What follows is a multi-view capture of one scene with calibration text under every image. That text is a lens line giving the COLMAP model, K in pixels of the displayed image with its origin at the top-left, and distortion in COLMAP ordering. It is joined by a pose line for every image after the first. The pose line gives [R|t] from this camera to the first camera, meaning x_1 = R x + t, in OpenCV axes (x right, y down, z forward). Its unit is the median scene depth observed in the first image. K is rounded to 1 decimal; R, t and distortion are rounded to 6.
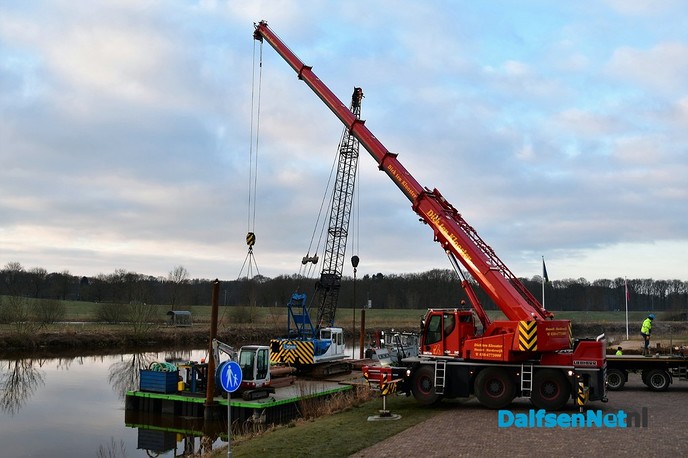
lens RADIAL K [[696.6, 0, 344.2], [0, 696.6, 226.1], [0, 0, 1]] dist [-0.111121, 0.000000]
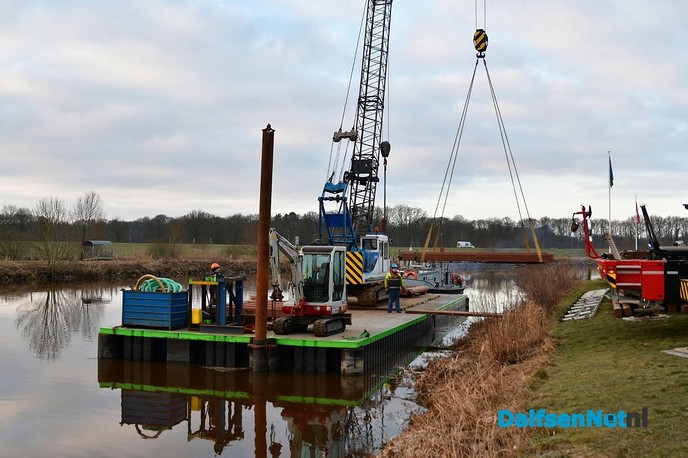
lens RADIAL K [[737.6, 0, 342.5], [0, 737.6, 229.4], [0, 0, 1]] dist [-0.119251, 0.000000]
pose [[0.992218, -0.003617, 0.124464, -0.190648], [-0.007362, 0.996126, 0.087634, 0.103105], [-0.124298, -0.087868, 0.988347, 0.373711]]
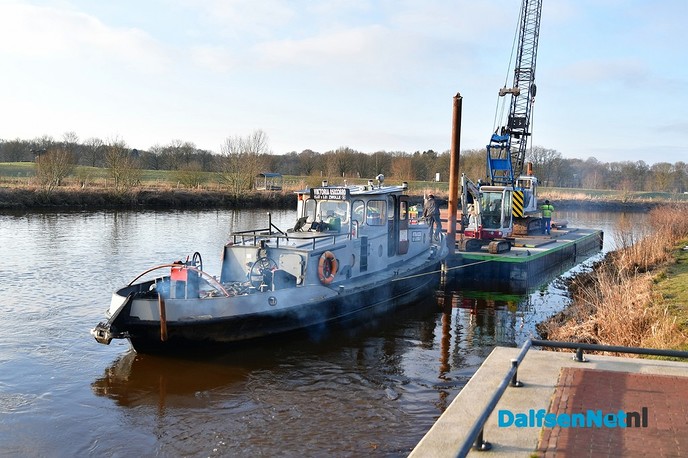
lens RADIAL K [[696.6, 0, 345.2], [0, 696.6, 231.0], [0, 0, 1]] dist [-0.111121, 0.000000]
pose [[0.997842, 0.026741, -0.059969, -0.250623], [-0.015377, 0.983082, 0.182518, 0.083115], [0.063835, -0.181202, 0.981372, 0.214462]]
